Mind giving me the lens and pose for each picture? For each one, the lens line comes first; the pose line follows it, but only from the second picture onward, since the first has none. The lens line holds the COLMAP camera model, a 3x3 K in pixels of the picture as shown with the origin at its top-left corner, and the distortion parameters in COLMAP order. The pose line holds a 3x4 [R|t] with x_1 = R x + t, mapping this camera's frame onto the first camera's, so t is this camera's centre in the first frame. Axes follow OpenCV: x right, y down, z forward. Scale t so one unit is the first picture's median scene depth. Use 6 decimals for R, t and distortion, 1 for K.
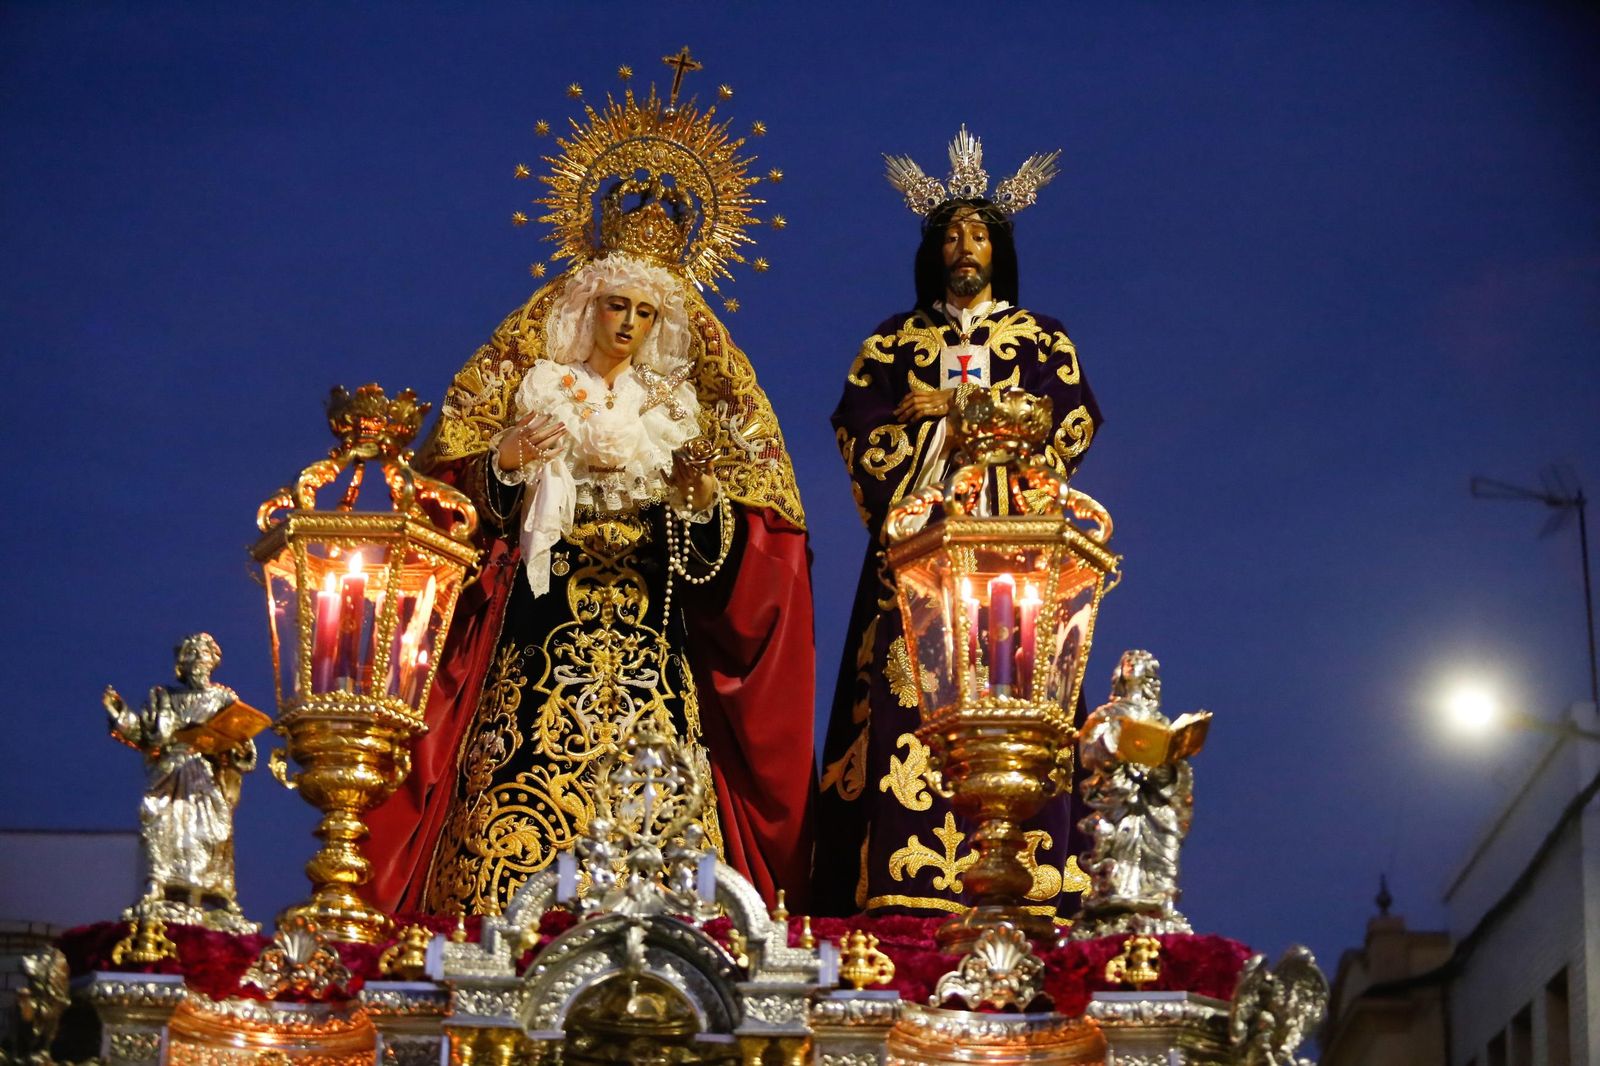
lens RADIAL K [[3380.1, 0, 800.5], [0, 3380.1, 526.6], [0, 0, 1]] dist [-0.310326, 0.000000]
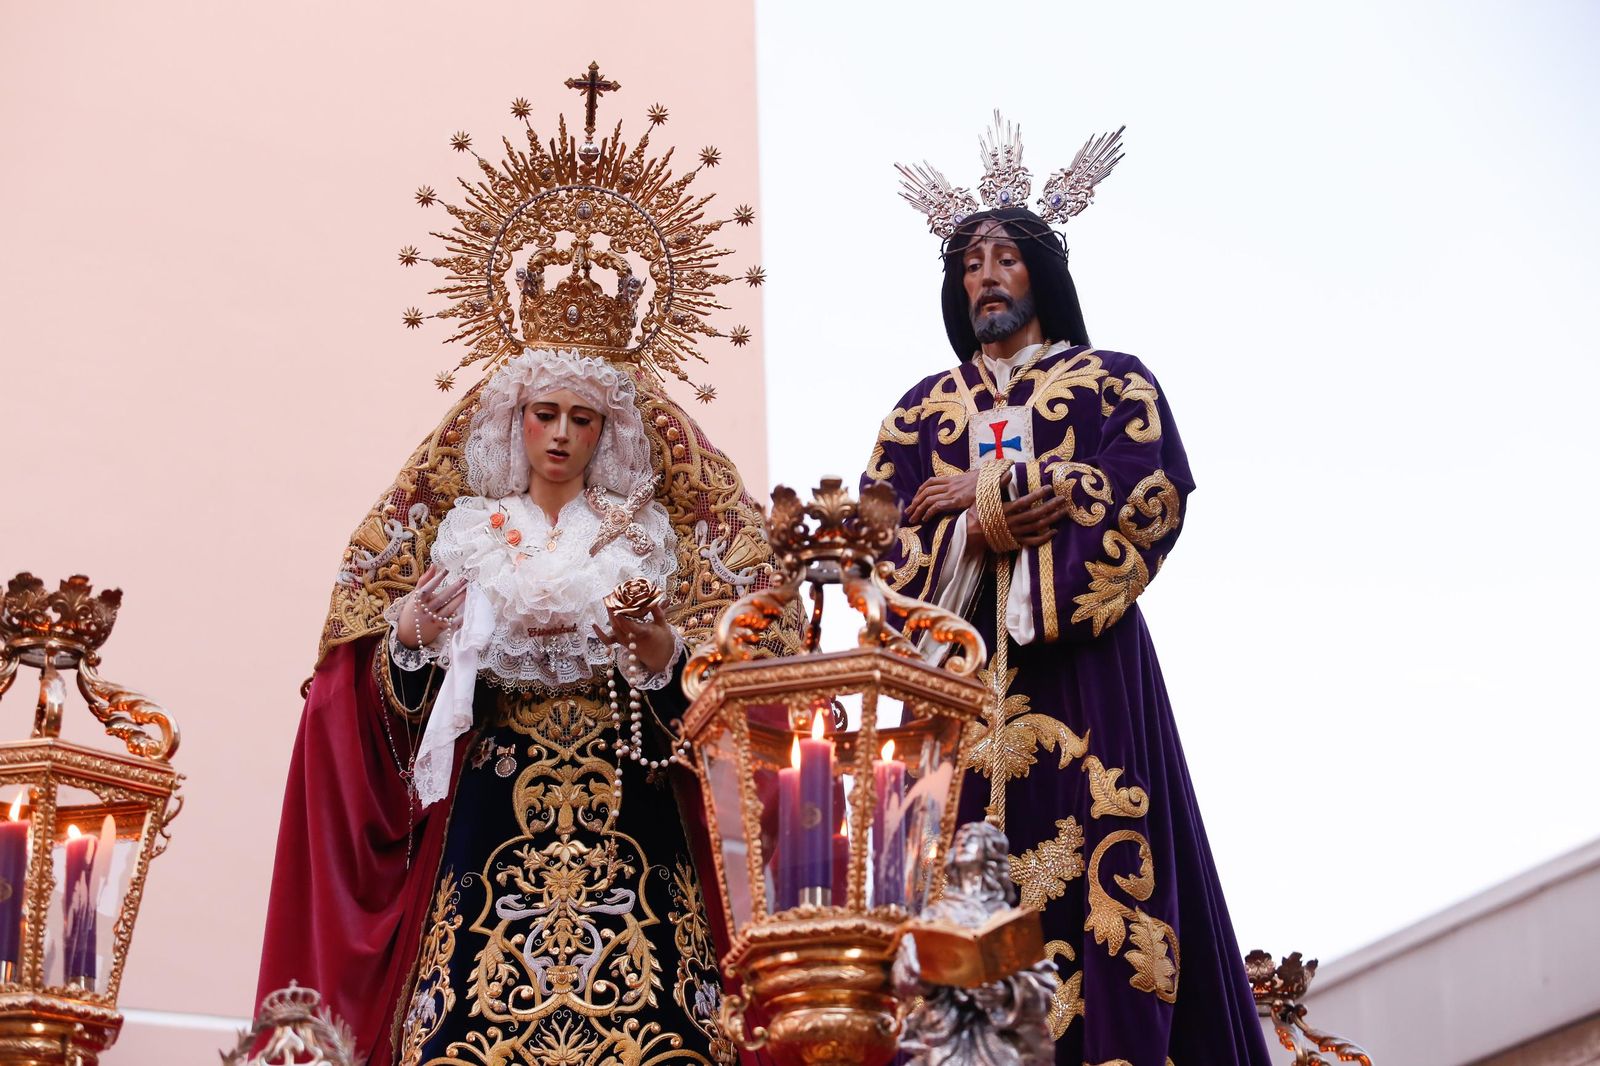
lens RADIAL K [[4114.6, 0, 792.3], [0, 4114.6, 529.7], [0, 0, 1]] dist [-0.151729, 0.000000]
pose [[0.963930, -0.119954, -0.237591, 0.218090], [0.112681, 0.992656, -0.044009, 0.007342], [0.241126, 0.015649, 0.970368, 0.116299]]
